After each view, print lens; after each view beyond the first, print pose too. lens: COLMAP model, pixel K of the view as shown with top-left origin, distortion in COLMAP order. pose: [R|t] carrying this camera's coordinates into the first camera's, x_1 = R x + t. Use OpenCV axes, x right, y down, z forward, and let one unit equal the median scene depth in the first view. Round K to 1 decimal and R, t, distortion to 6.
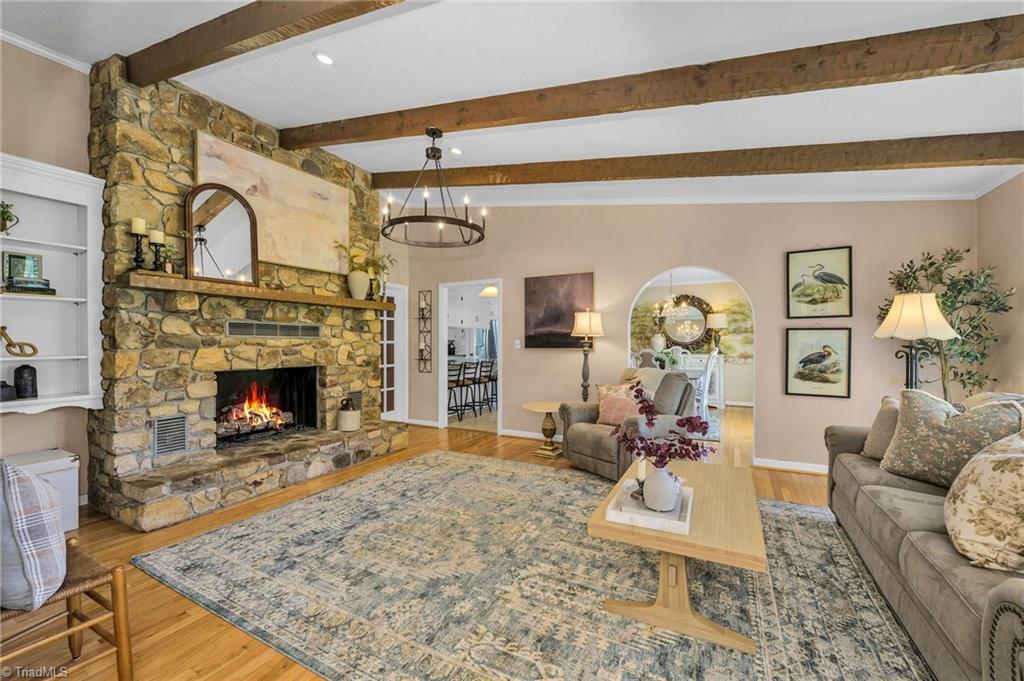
lens RADIAL K [[410.9, 0, 510.3], [0, 410.9, 342.5], [0, 0, 1]] dist [-0.002300, -0.000033]
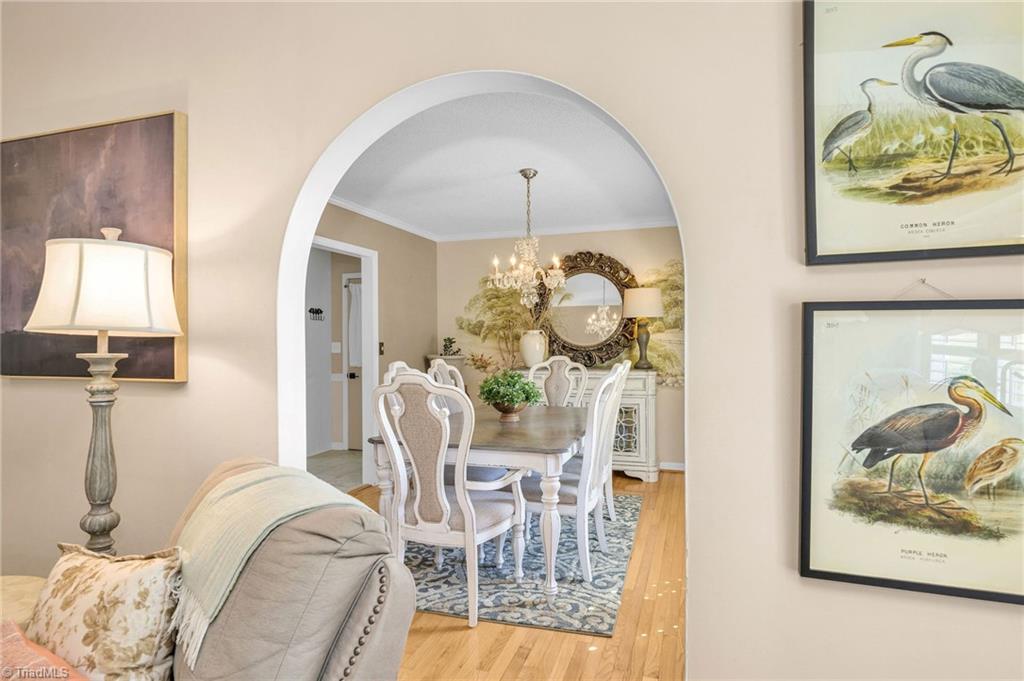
lens RADIAL K [[531.6, 0, 514.4], [0, 531.6, 339.4], [0, 0, 1]] dist [-0.001170, 0.000428]
pose [[0.986825, -0.002385, 0.161774, 0.371891], [0.002892, 0.999992, -0.002898, -0.010627], [-0.161765, 0.003328, 0.986824, 0.588560]]
